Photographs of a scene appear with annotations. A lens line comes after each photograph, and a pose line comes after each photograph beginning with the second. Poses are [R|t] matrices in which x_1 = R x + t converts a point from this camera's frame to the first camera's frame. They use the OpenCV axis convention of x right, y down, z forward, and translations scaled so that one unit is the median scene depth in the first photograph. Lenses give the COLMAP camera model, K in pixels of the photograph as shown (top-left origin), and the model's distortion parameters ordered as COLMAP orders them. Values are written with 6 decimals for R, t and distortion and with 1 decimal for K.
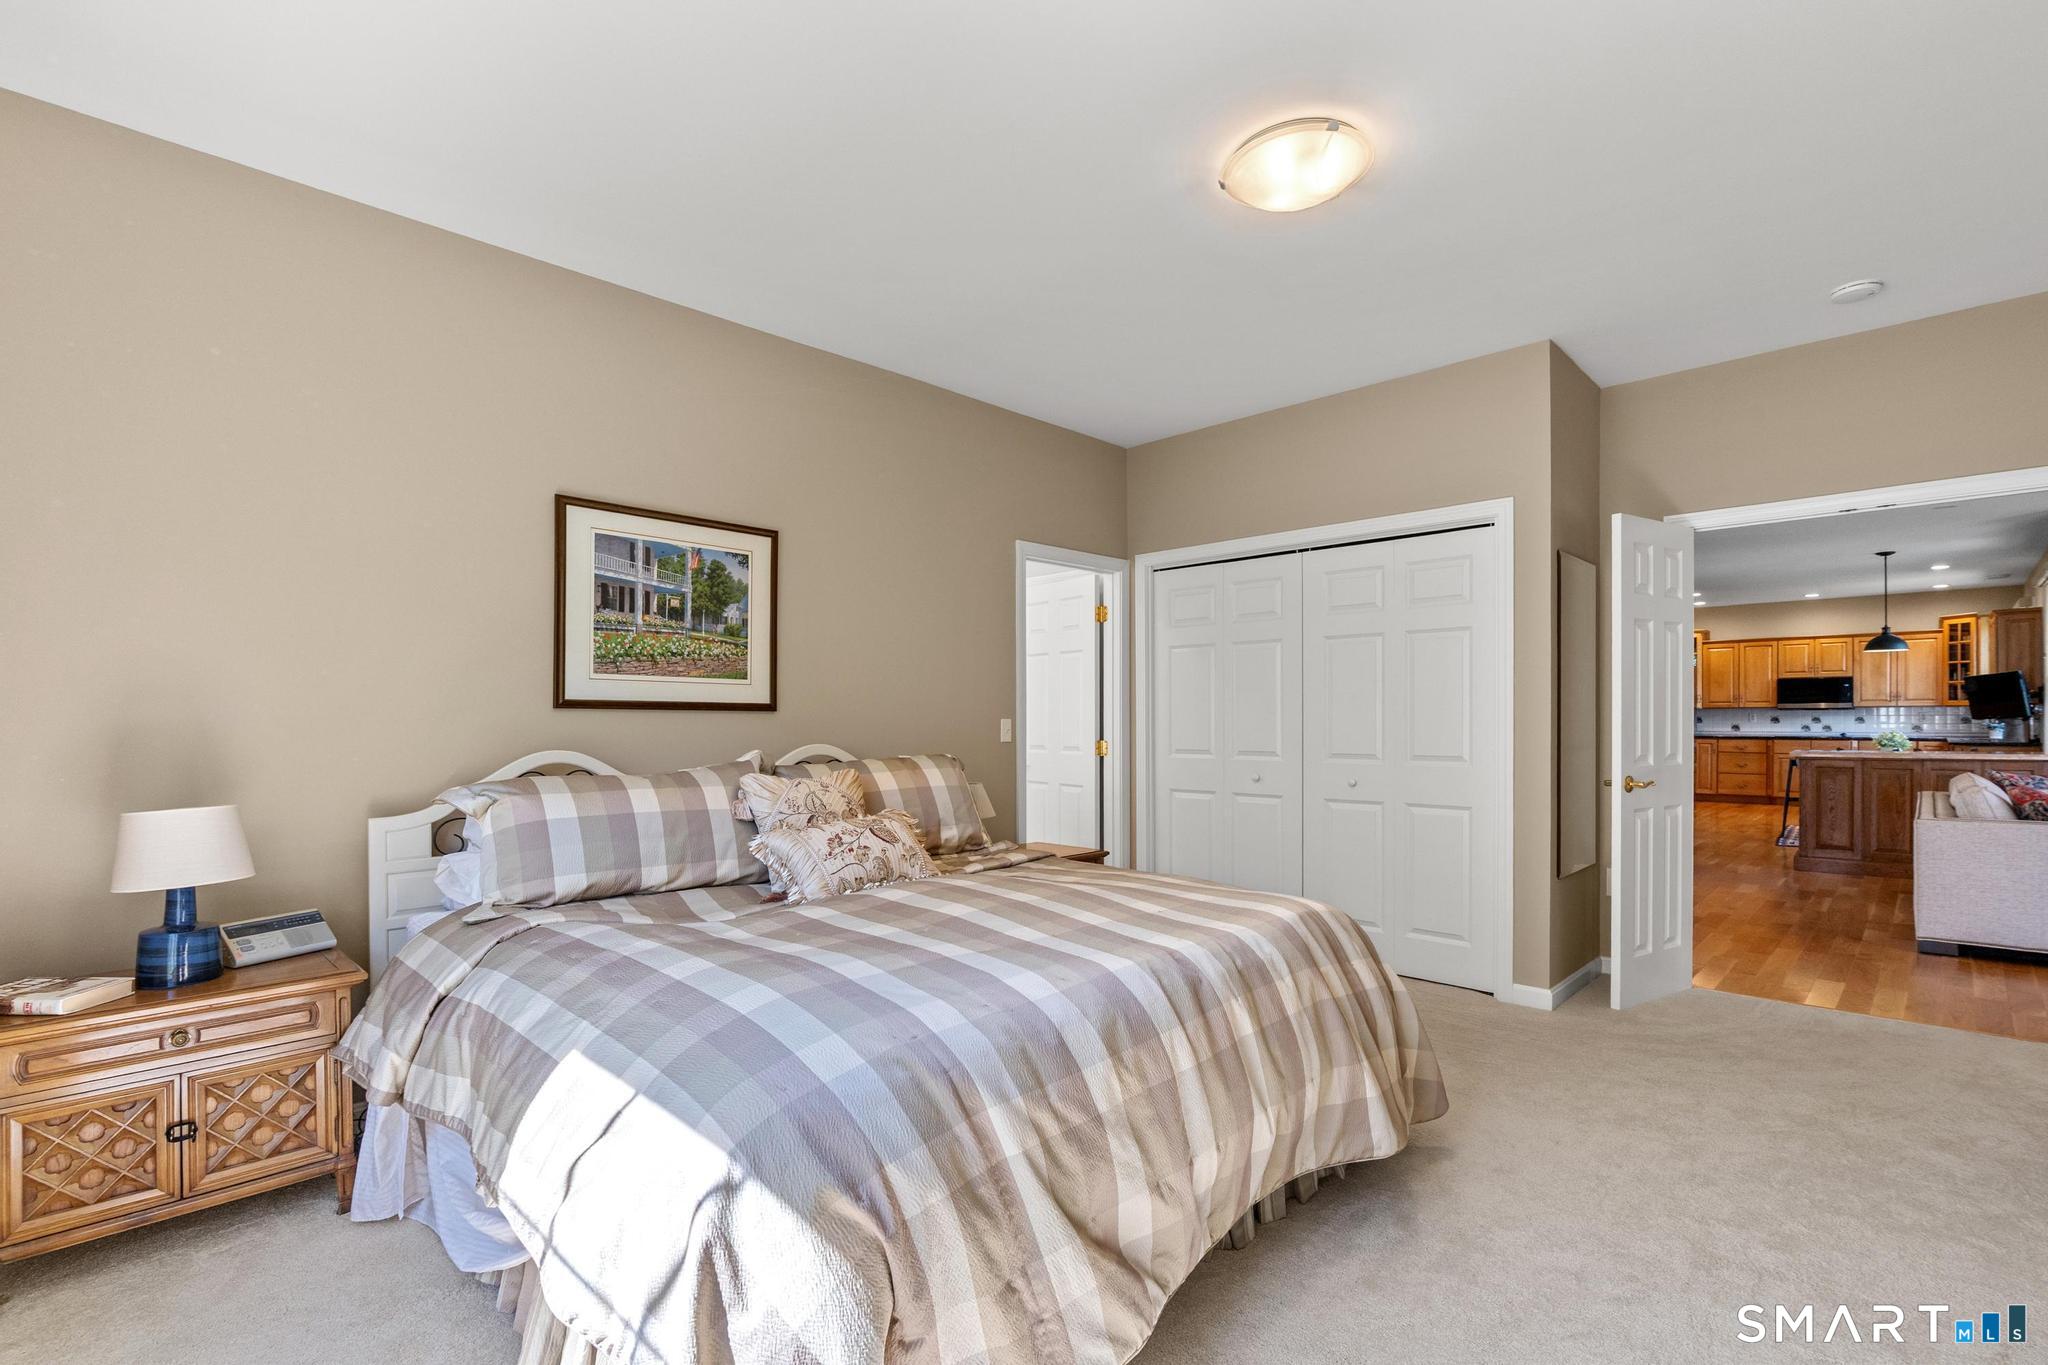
lens RADIAL K [[941.2, 0, 1040.3], [0, 941.2, 734.8], [0, 0, 1]] dist [-0.005313, -0.000645]
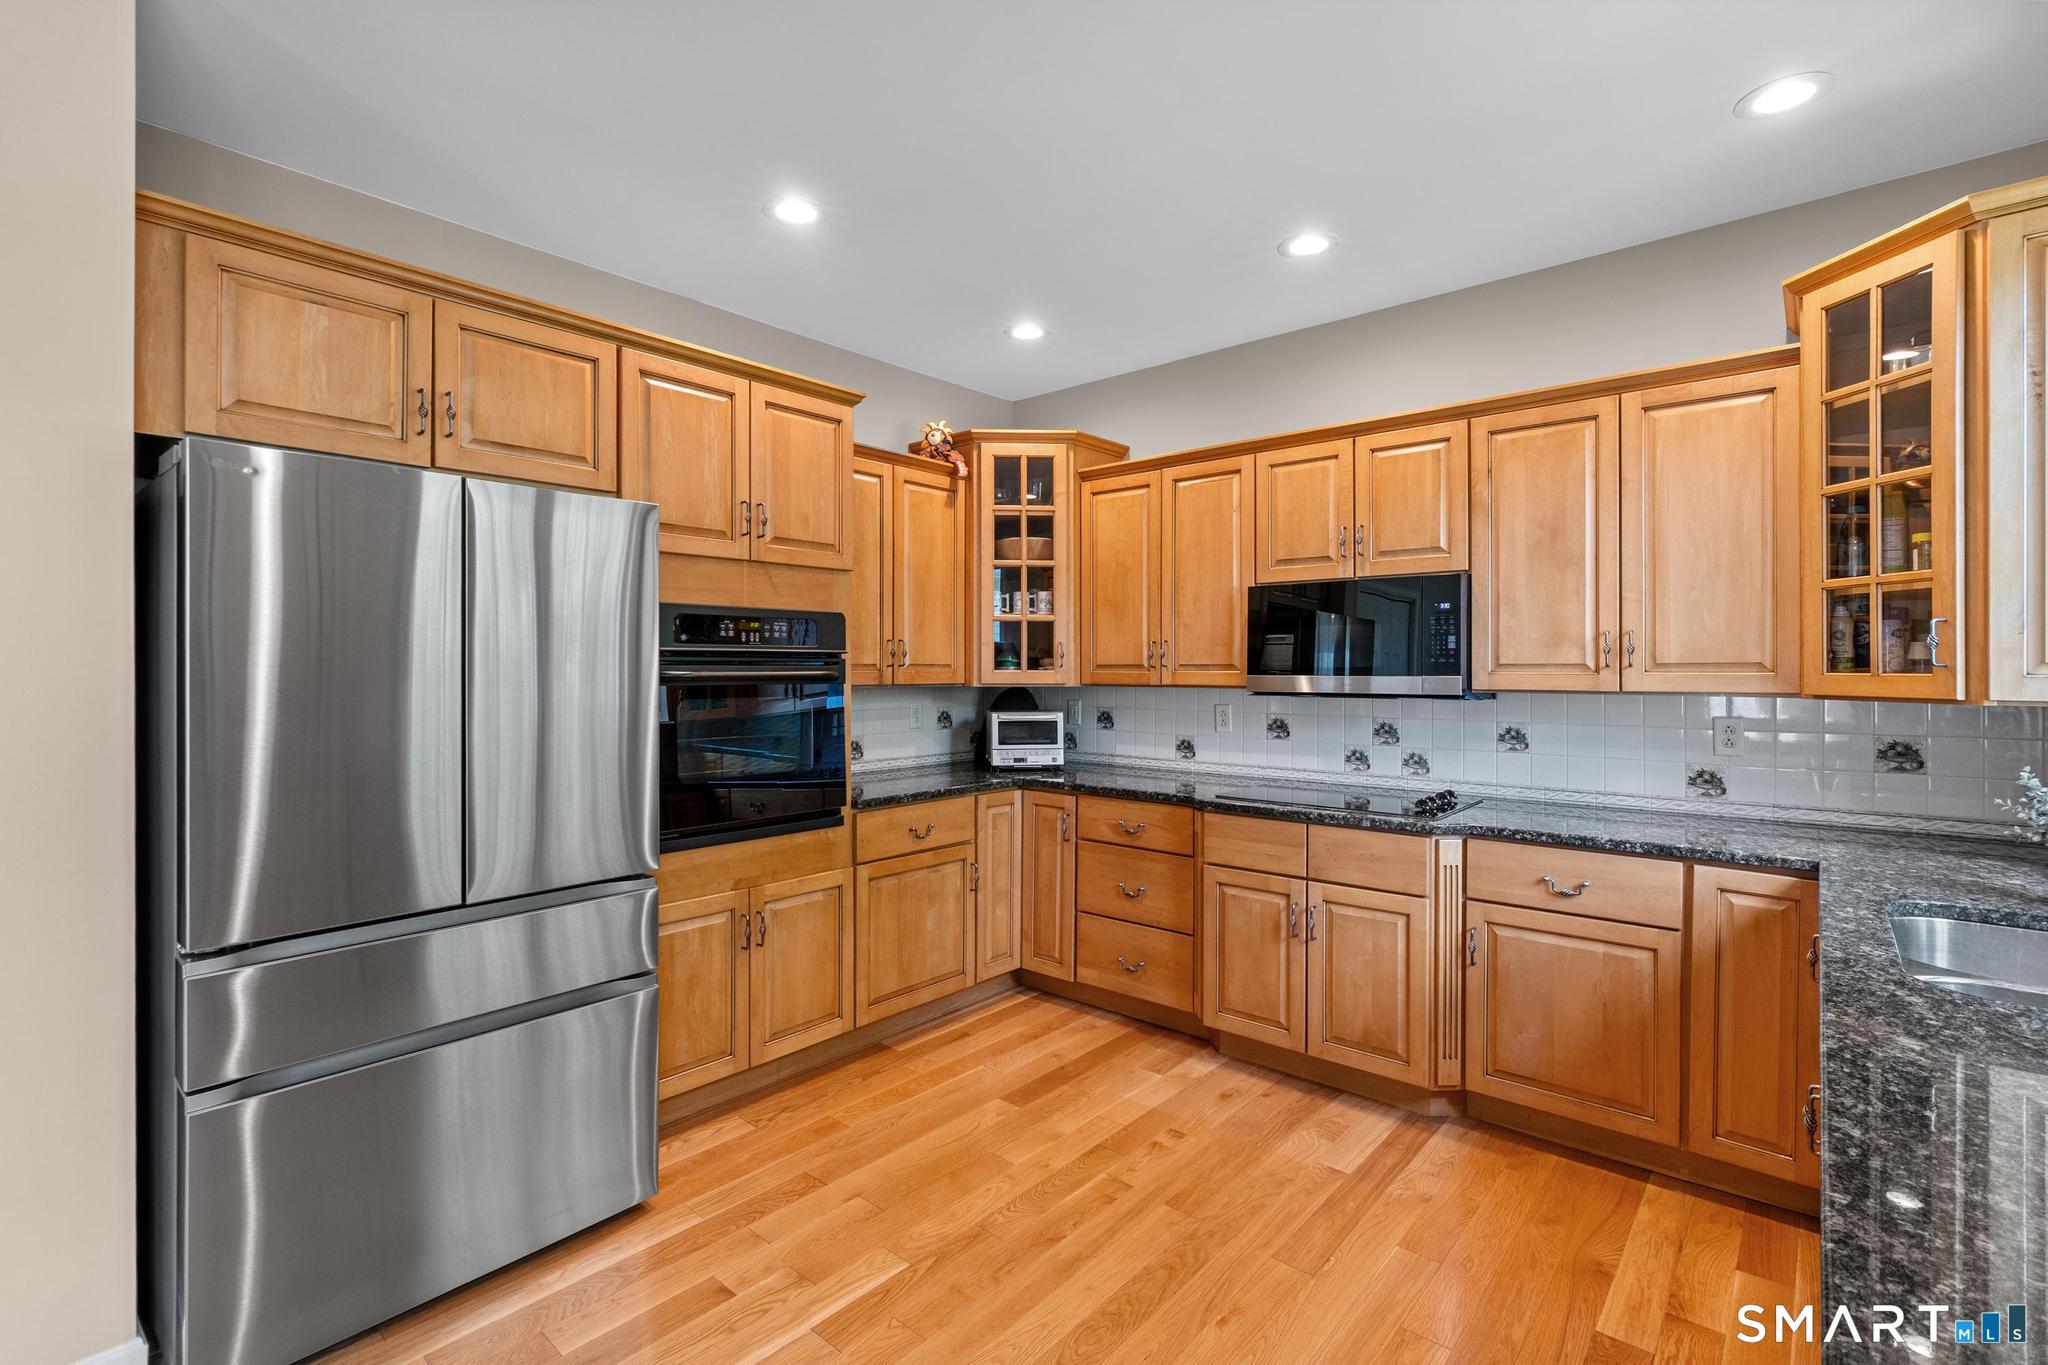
lens RADIAL K [[941.2, 0, 1021.8], [0, 941.2, 671.4], [0, 0, 1]] dist [-0.005313, -0.000645]
pose [[0.998915, 0.006111, 0.046179, 0.733648], [-0.005333, 0.999842, -0.016960, -0.030289], [-0.046275, 0.016695, 0.998789, 0.751000]]
